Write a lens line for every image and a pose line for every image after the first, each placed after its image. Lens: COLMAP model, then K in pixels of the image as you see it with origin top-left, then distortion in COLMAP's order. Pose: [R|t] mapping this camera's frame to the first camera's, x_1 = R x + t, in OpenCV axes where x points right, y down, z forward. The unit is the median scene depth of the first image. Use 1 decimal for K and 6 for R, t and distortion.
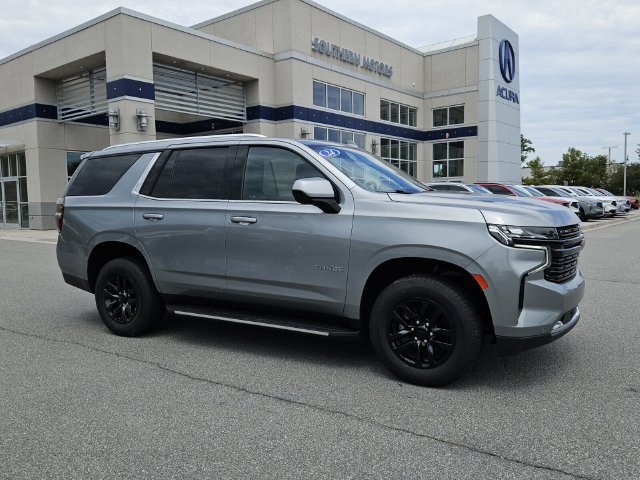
lens RADIAL K [[514.3, 0, 320.0], [0, 514.3, 240.0], [0, 0, 1]] dist [0.047743, -0.004982]
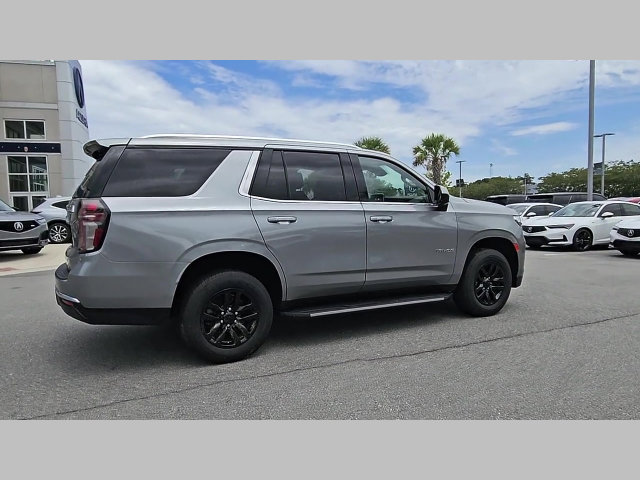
lens RADIAL K [[439.5, 0, 312.1], [0, 439.5, 241.5], [0, 0, 1]] dist [0.006343, -0.003402]
pose [[0.566170, -0.077480, 0.820639, -0.277444], [0.065360, 0.996658, 0.049006, -0.012336], [-0.821693, 0.025891, 0.569341, 0.146968]]
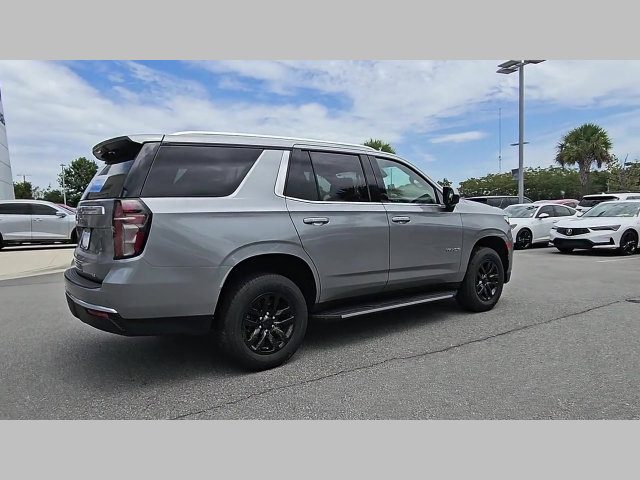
lens RADIAL K [[439.5, 0, 312.1], [0, 439.5, 241.5], [0, 0, 1]] dist [0.006343, -0.003402]
pose [[0.427561, -0.078656, 0.900558, -0.302950], [0.074594, 0.995880, 0.051566, -0.014682], [-0.900904, 0.045128, 0.431666, 0.195875]]
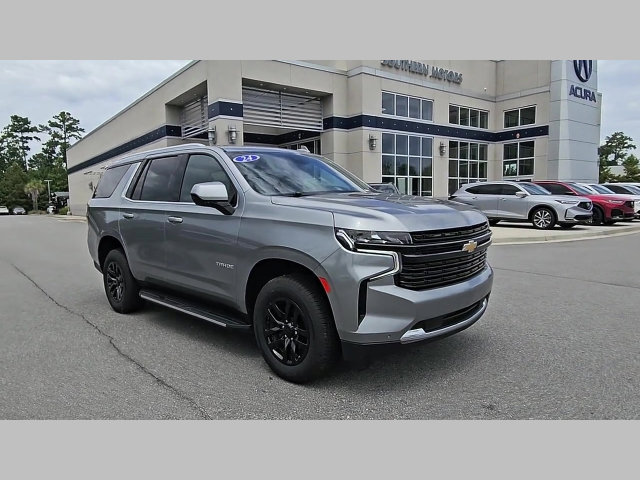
lens RADIAL K [[439.5, 0, 312.1], [0, 439.5, 241.5], [0, 0, 1]] dist [0.006343, -0.003402]
pose [[0.965389, 0.021371, -0.259937, 0.104799], [-0.015592, 0.999584, 0.024275, -0.004989], [0.260348, -0.019381, 0.965320, 0.035842]]
